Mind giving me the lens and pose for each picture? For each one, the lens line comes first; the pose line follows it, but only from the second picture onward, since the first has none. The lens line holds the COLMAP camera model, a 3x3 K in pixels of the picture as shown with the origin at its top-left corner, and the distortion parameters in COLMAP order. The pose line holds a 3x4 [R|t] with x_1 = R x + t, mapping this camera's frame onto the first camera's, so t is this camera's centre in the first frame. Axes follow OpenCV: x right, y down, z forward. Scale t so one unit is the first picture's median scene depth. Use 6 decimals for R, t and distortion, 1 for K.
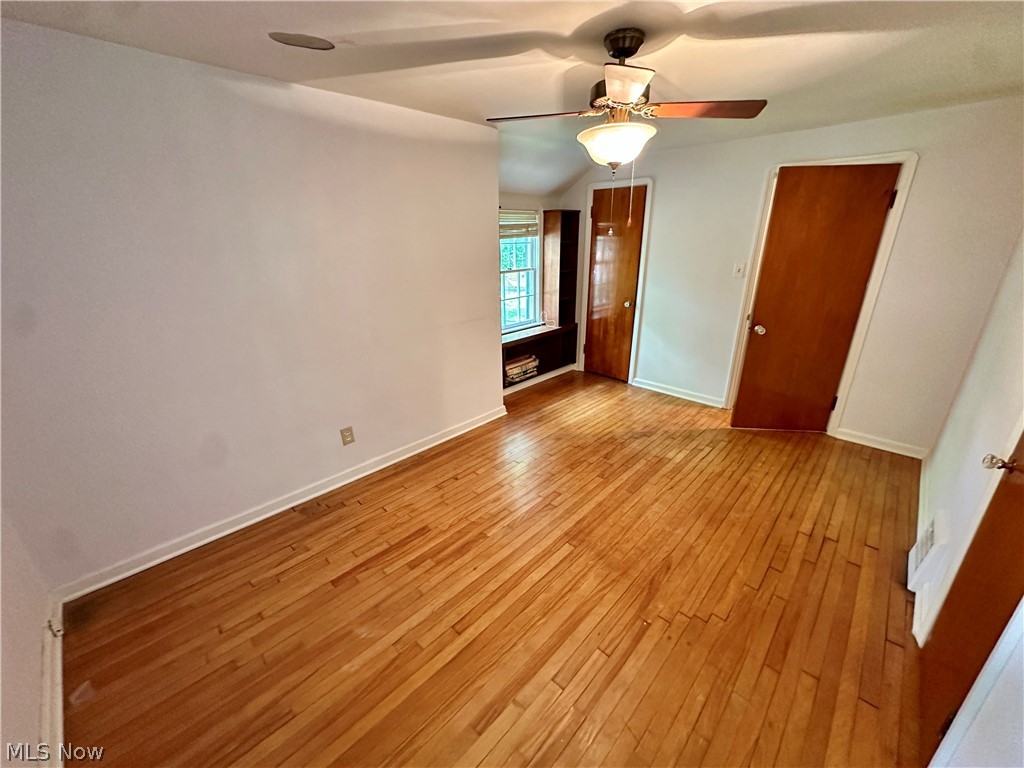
lens RADIAL K [[408.9, 0, 511.9], [0, 408.9, 383.0], [0, 0, 1]] dist [-0.005434, 0.000096]
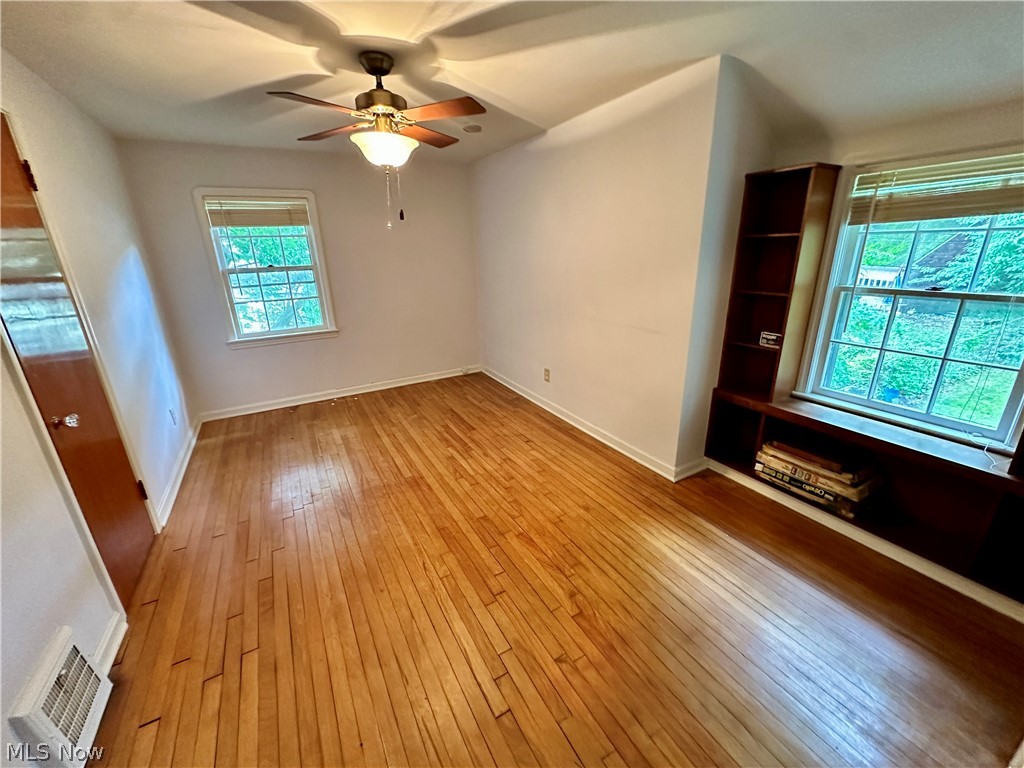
lens RADIAL K [[408.9, 0, 511.6], [0, 408.9, 383.4], [0, 0, 1]] dist [-0.005434, 0.000096]
pose [[-0.287113, 0.321472, -0.902342, 0.915657], [-0.303336, 0.863012, 0.403978, -0.379825], [0.908599, 0.389701, -0.150268, 1.138933]]
